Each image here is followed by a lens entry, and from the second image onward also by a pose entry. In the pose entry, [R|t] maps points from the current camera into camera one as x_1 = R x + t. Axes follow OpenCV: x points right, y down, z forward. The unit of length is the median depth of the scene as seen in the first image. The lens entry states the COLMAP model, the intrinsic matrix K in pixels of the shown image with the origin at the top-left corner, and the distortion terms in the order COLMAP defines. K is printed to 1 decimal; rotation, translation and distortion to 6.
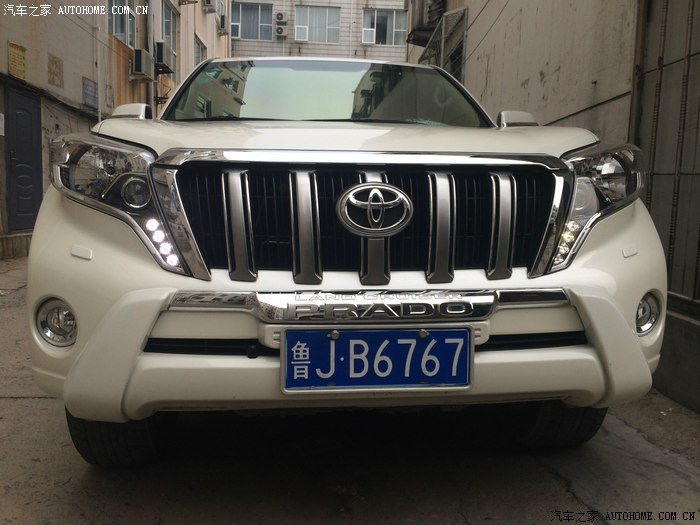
lens RADIAL K [[601.6, 0, 350.0], [0, 601.6, 262.5], [0, 0, 1]] dist [0.059184, -0.087700]
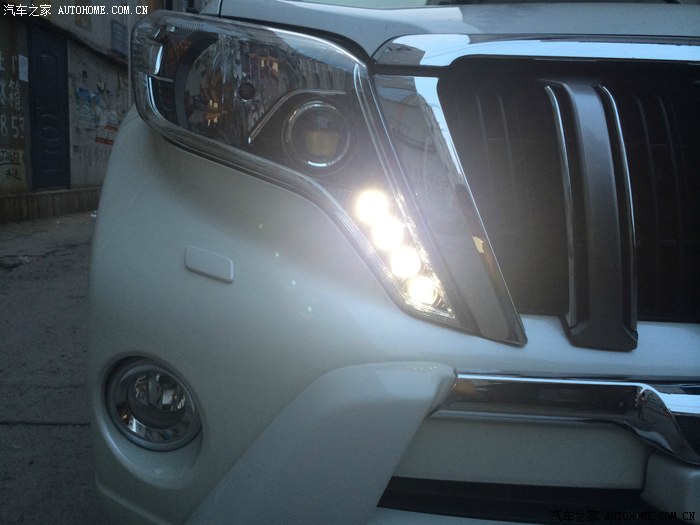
lens RADIAL K [[601.6, 0, 350.0], [0, 601.6, 262.5], [0, 0, 1]] dist [0.059184, -0.087700]
pose [[0.999267, 0.022975, -0.030605, -0.324059], [-0.020983, 0.997737, 0.063874, -0.049325], [0.032004, -0.063185, 0.997489, 0.554357]]
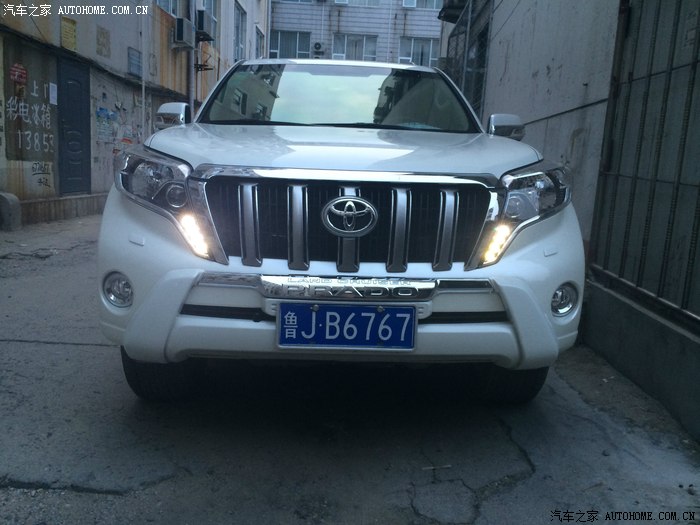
lens RADIAL K [[601.6, 0, 350.0], [0, 601.6, 262.5], [0, 0, 1]] dist [0.059184, -0.087700]
pose [[0.997751, 0.035895, -0.056612, 0.118657], [-0.032467, 0.997649, 0.060352, -0.064493], [0.058645, -0.058378, 0.996570, -0.340971]]
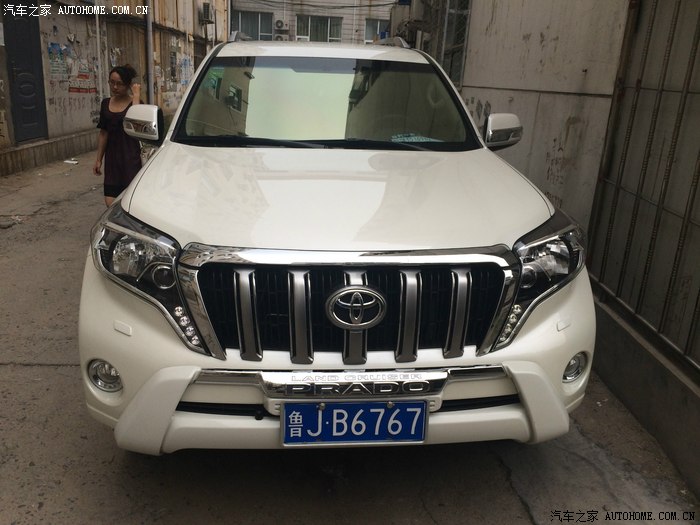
lens RADIAL K [[601.6, 0, 350.0], [0, 601.6, 262.5], [0, 0, 1]] dist [0.059184, -0.087700]
pose [[0.999665, 0.025812, -0.001619, 0.027398], [-0.024968, 0.979496, 0.199911, -0.414333], [0.006746, -0.199804, 0.979813, -0.202596]]
